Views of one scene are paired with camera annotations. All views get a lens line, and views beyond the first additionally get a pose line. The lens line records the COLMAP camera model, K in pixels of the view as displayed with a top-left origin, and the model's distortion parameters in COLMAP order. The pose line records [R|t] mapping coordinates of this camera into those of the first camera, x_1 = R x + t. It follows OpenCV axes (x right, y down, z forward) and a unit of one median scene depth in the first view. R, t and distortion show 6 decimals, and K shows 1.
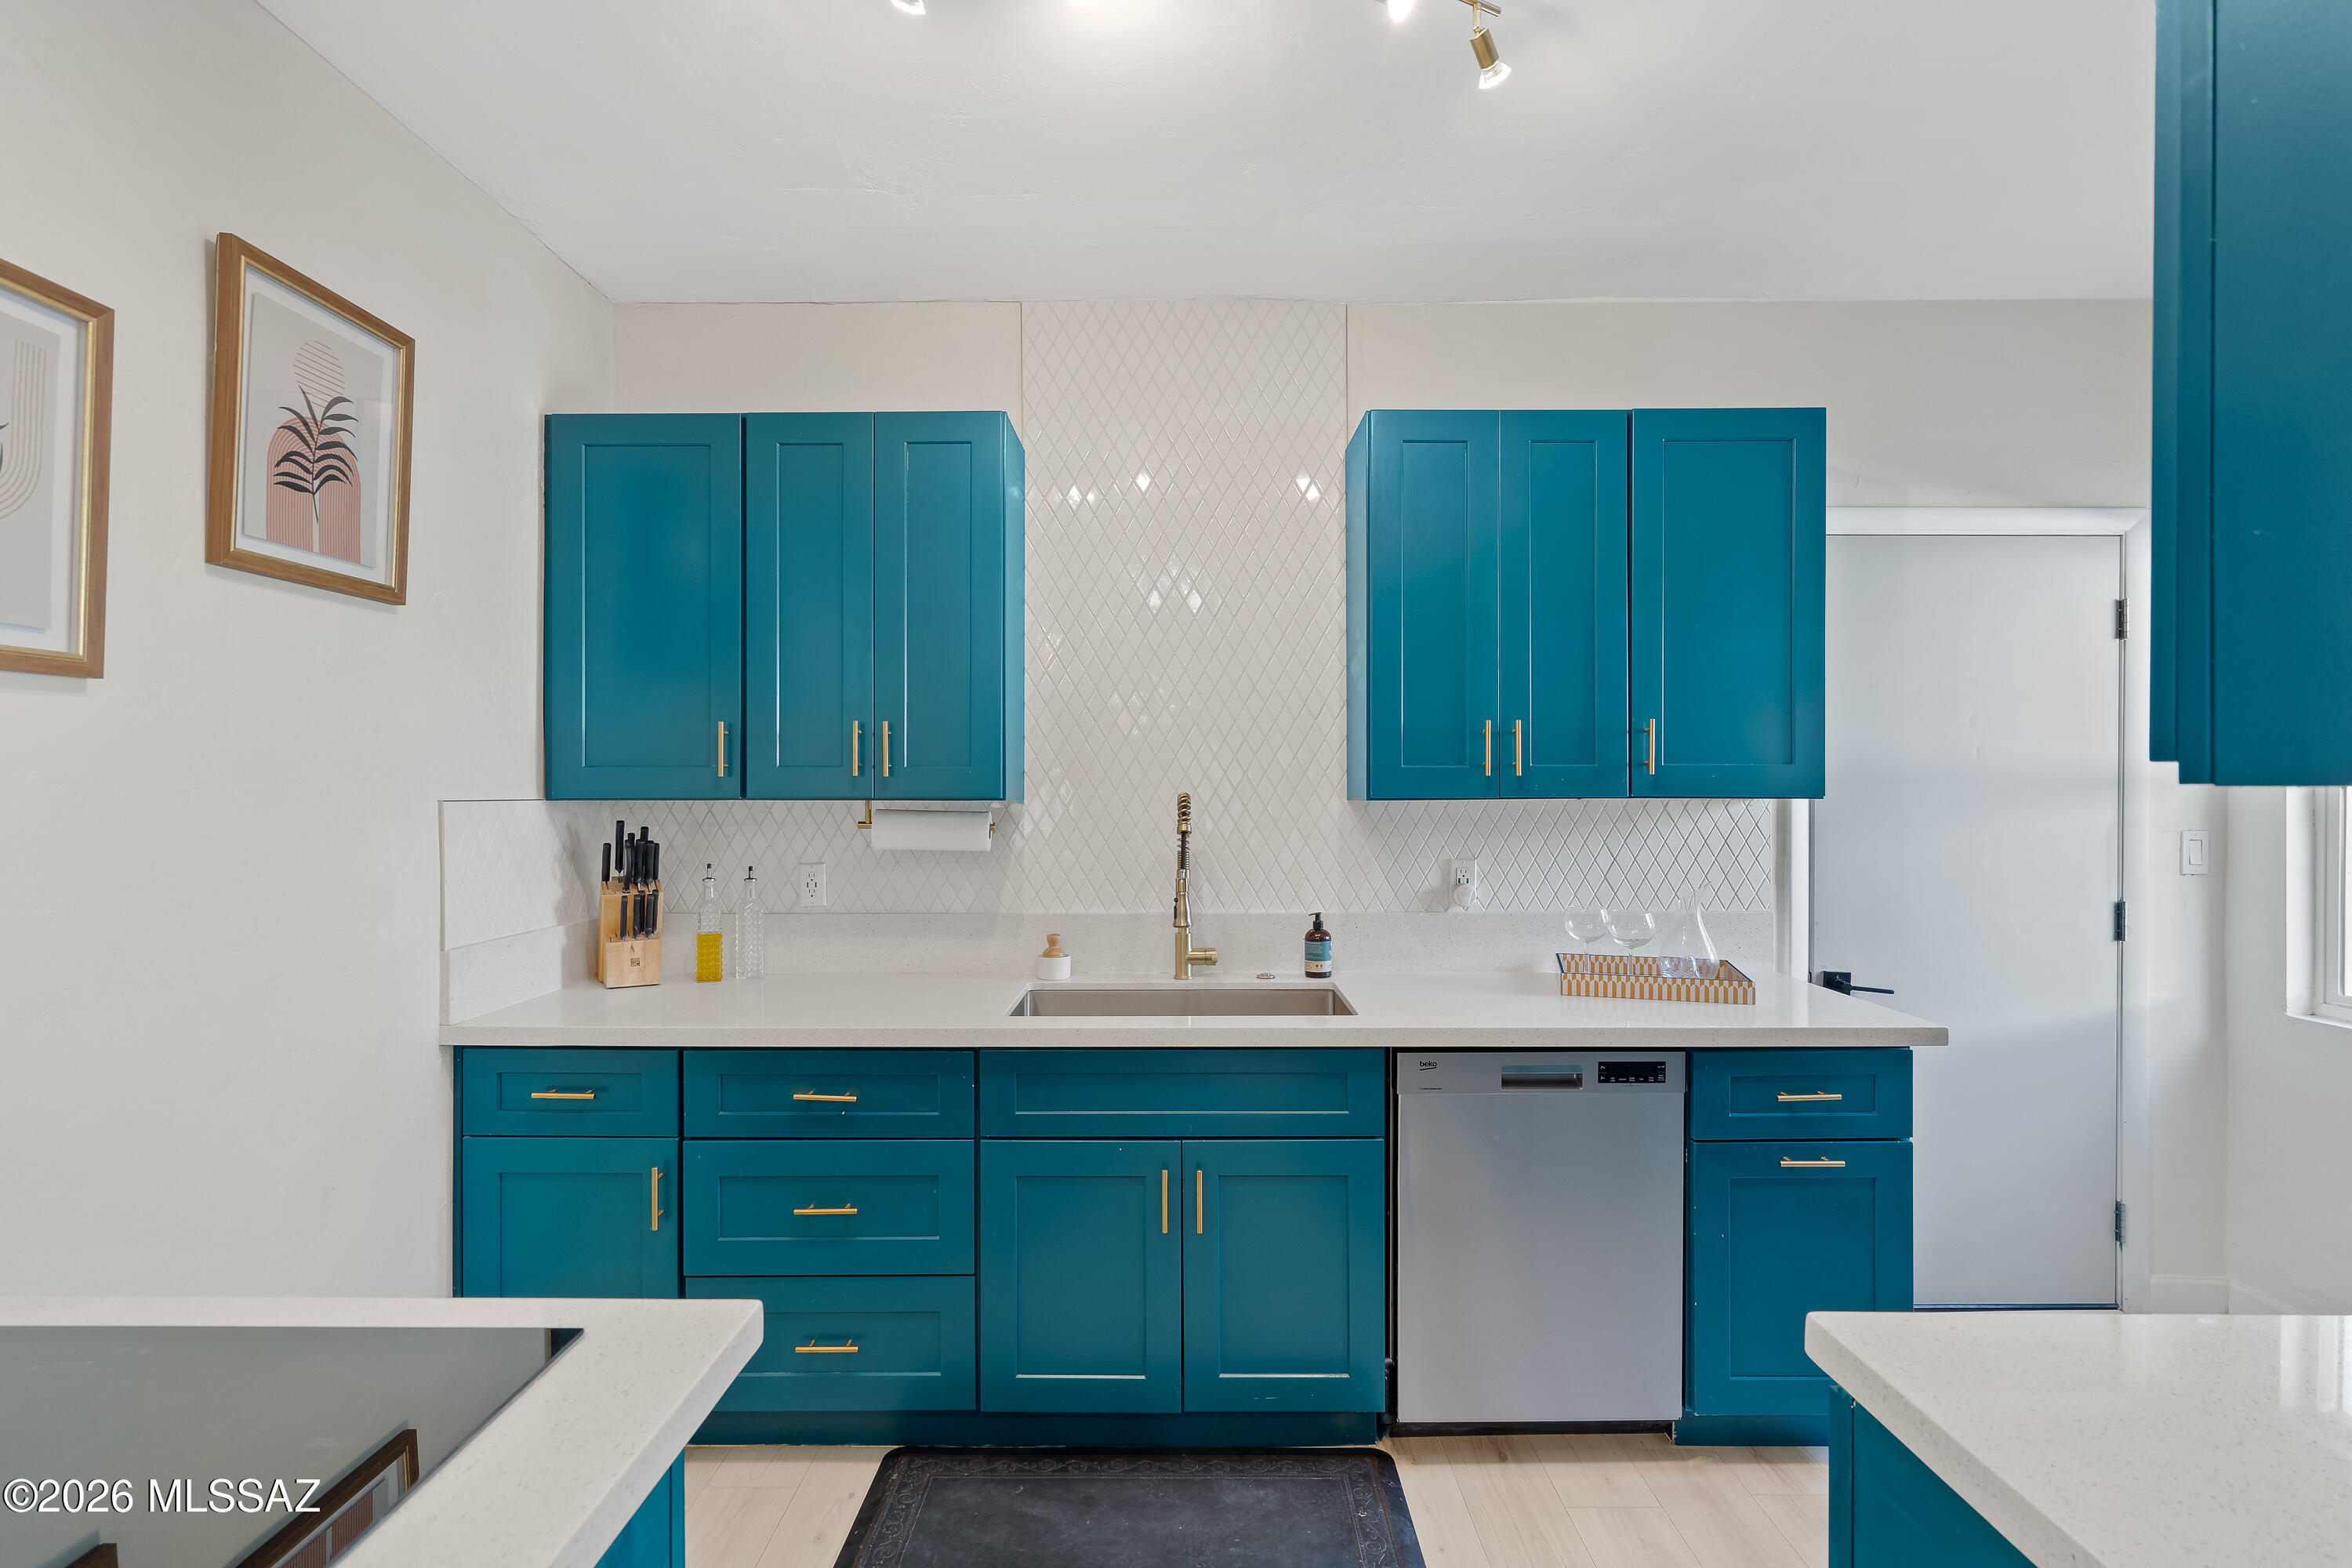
lens RADIAL K [[1104.6, 0, 1178.6], [0, 1104.6, 797.4], [0, 0, 1]] dist [-0.005408, 0.002864]
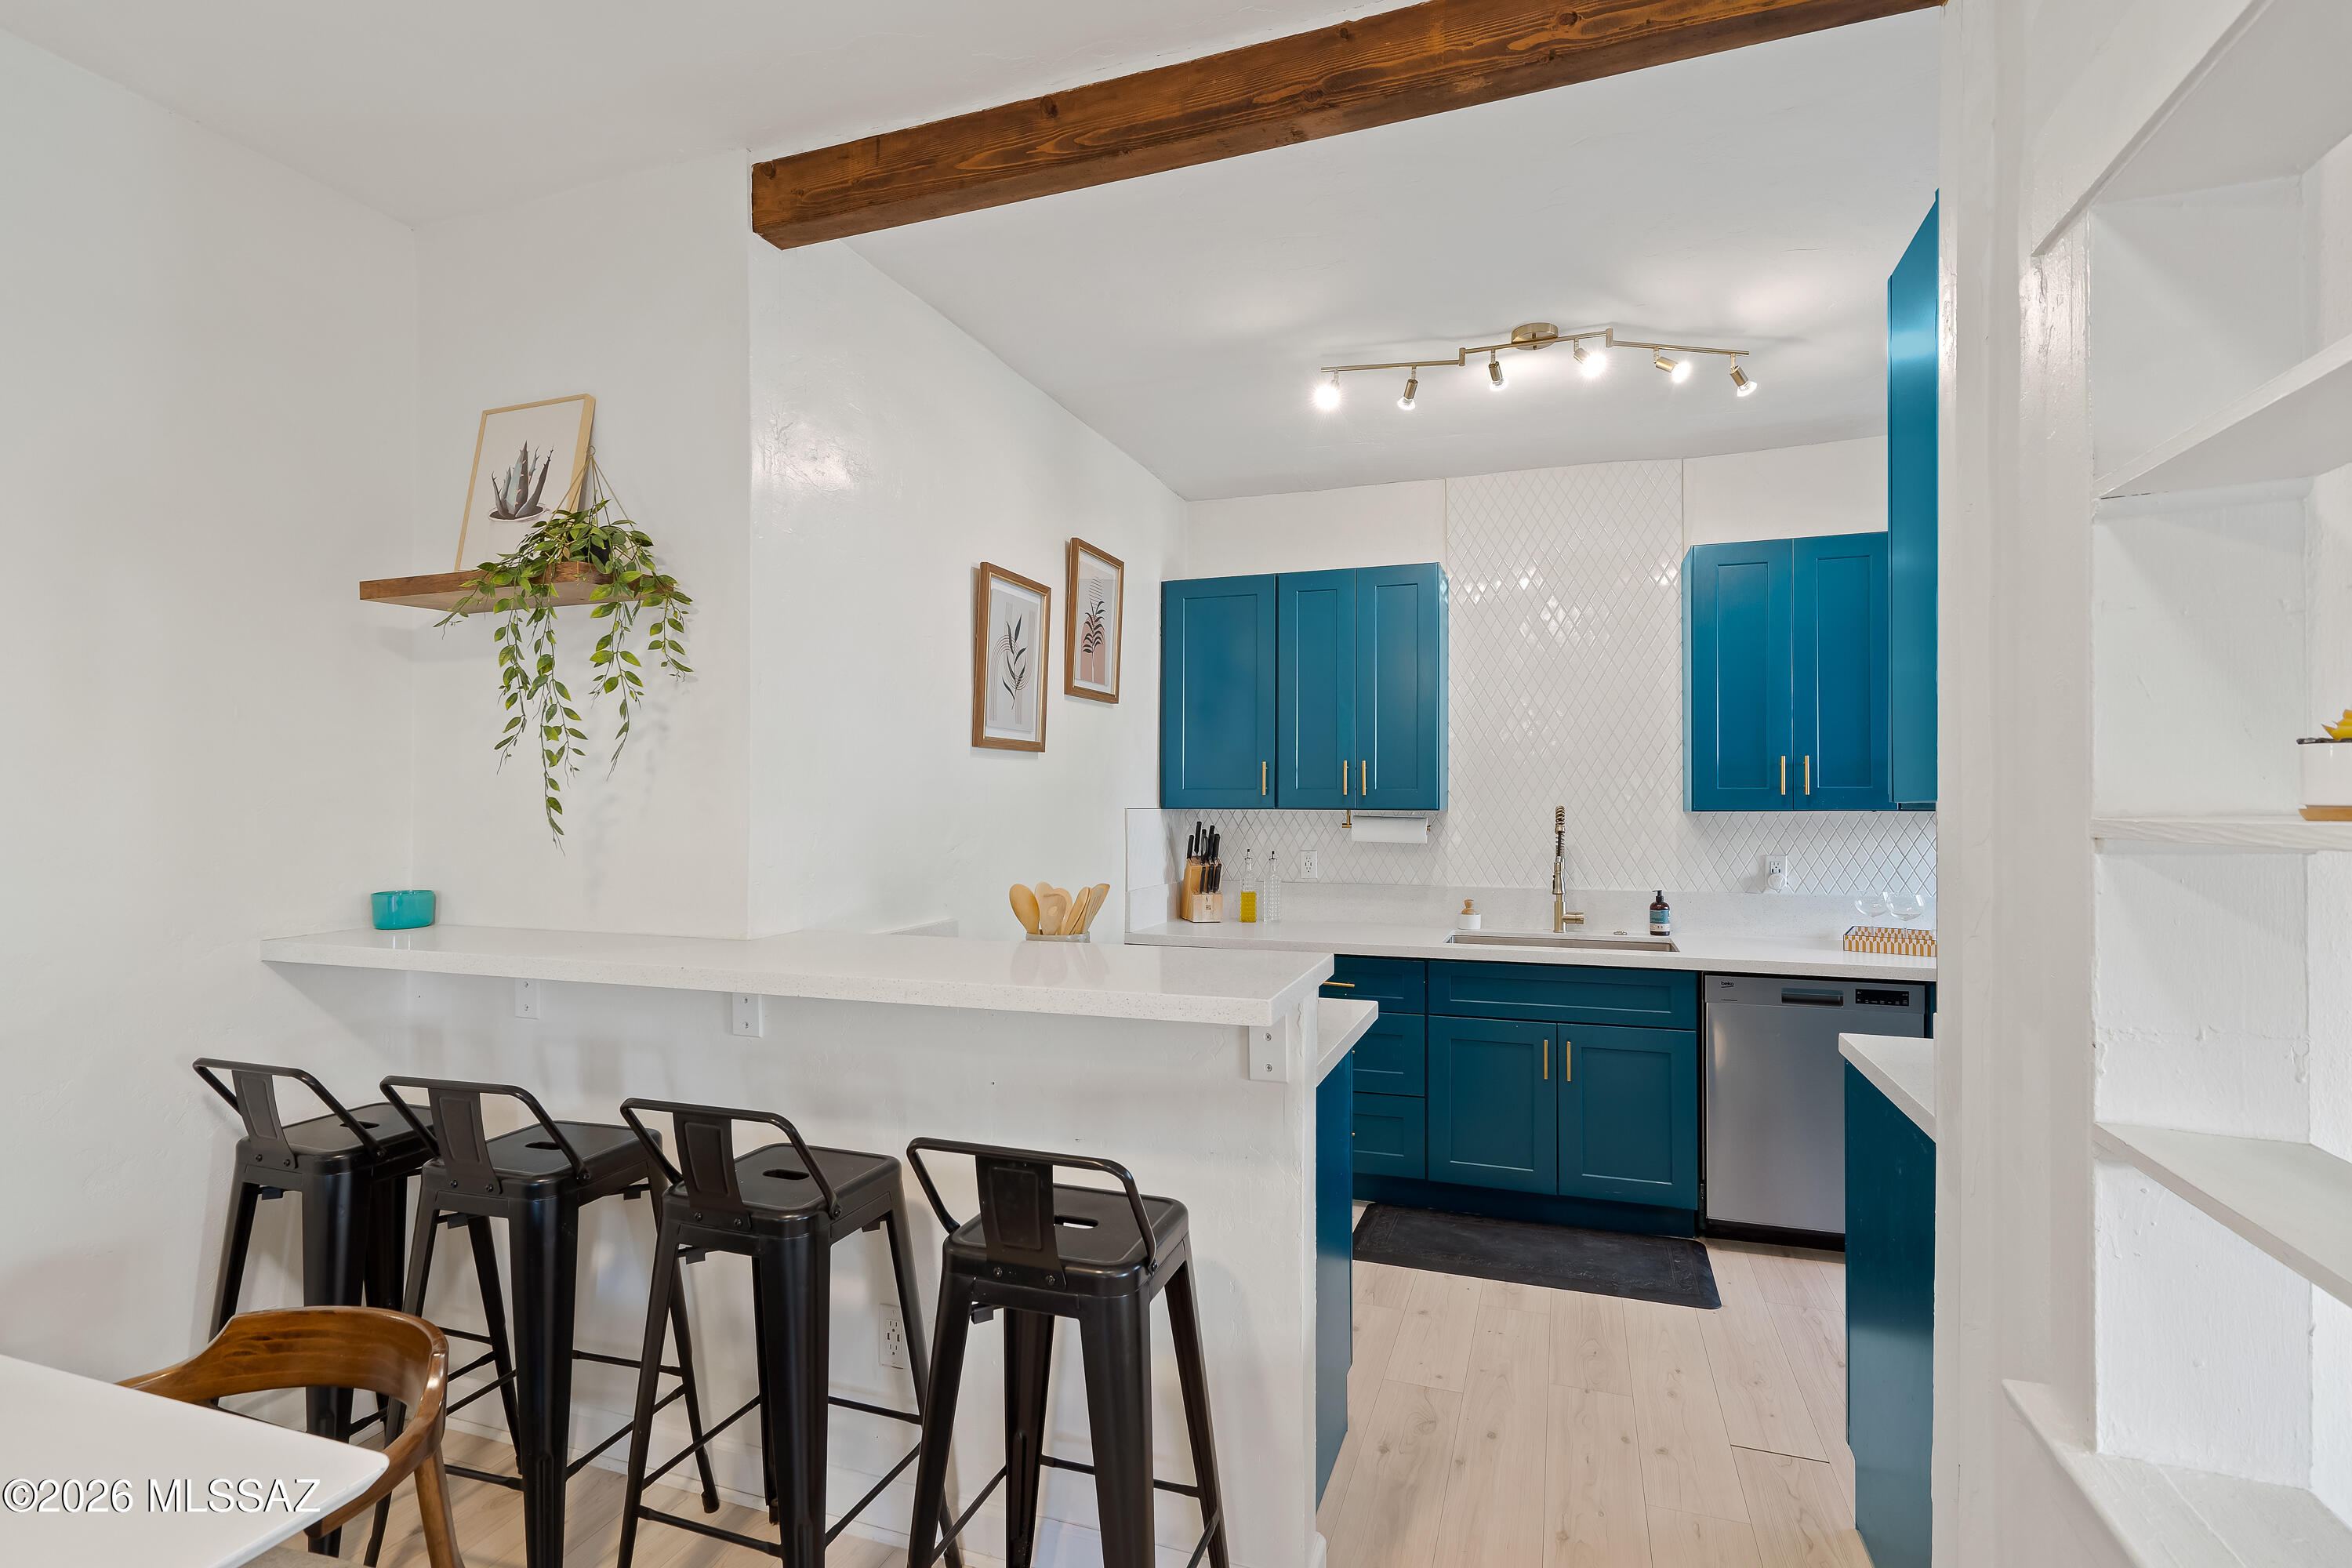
lens RADIAL K [[1104.6, 0, 1176.5], [0, 1104.6, 791.9], [0, 0, 1]] dist [-0.005408, 0.002864]
pose [[0.942407, -0.000549, -0.334468, 0.015437], [-0.005554, 0.999835, -0.017289, 0.005738], [0.334422, 0.018151, 0.942249, -0.597439]]
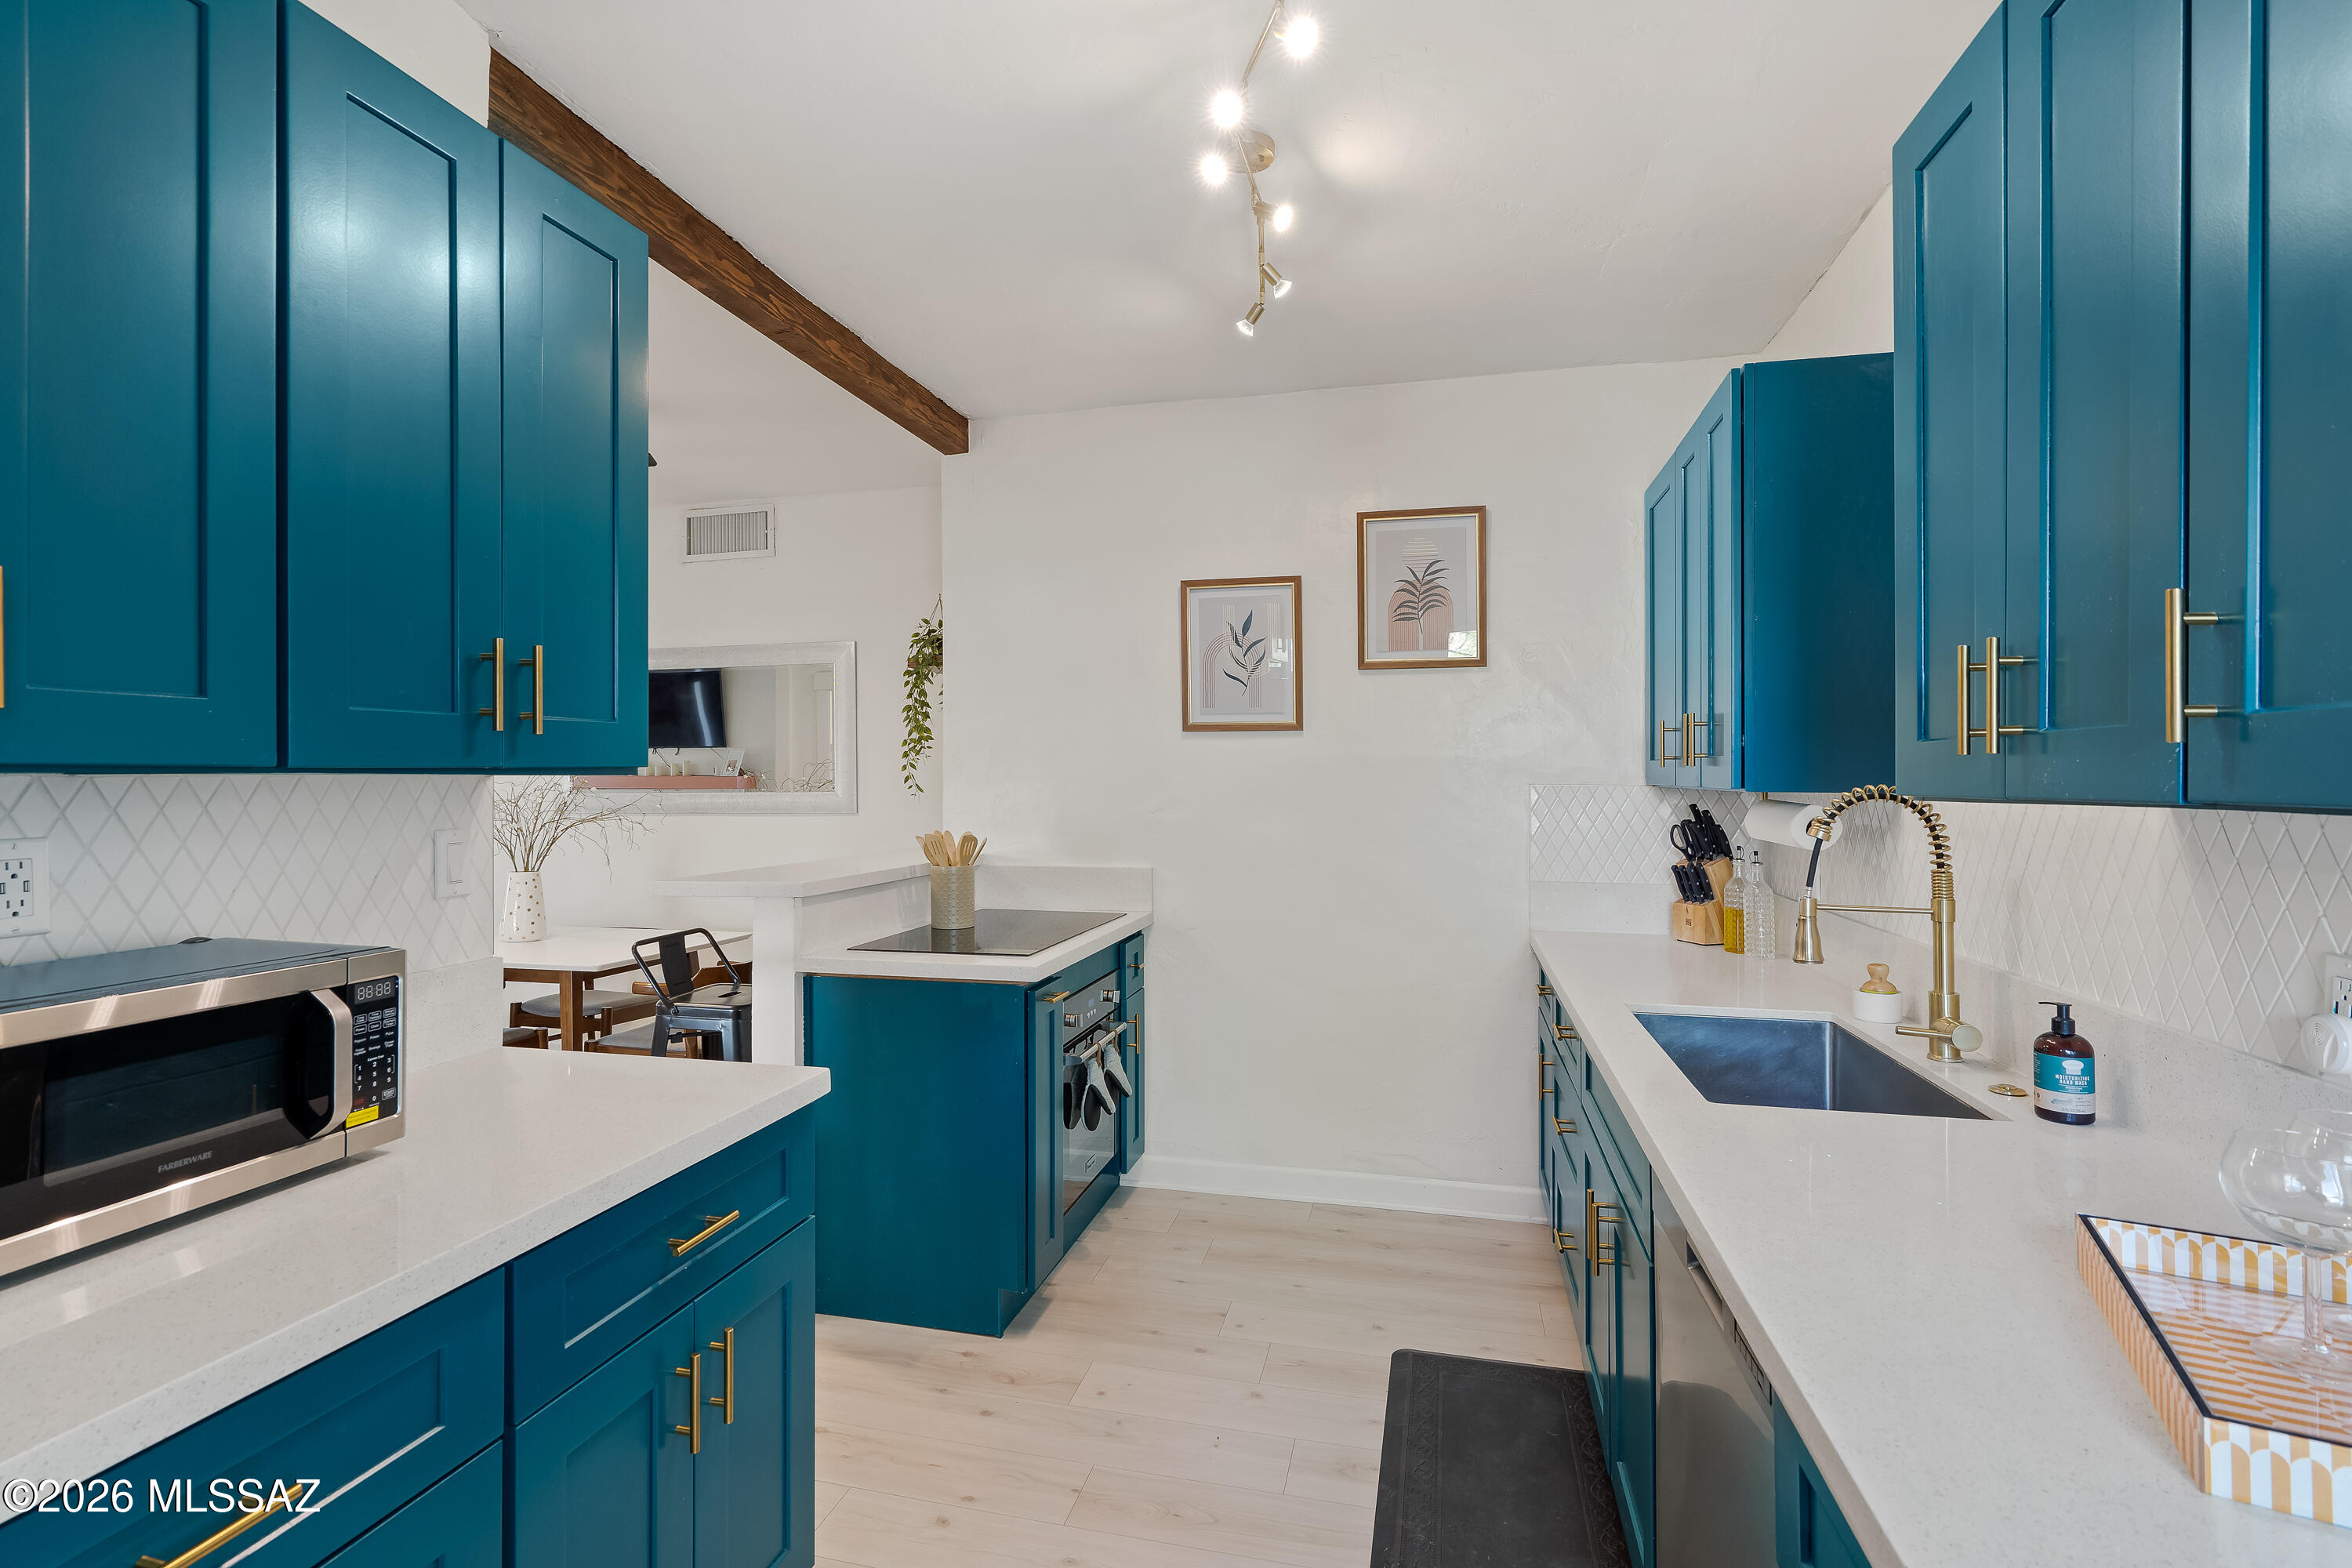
lens RADIAL K [[1104.6, 0, 1169.7], [0, 1104.6, 776.8], [0, 0, 1]] dist [-0.005408, 0.002864]
pose [[-0.228265, 0.001896, -0.973597, 0.825555], [-0.009752, 0.999943, 0.004233, -0.008858], [0.973550, 0.010461, -0.228233, 0.741182]]
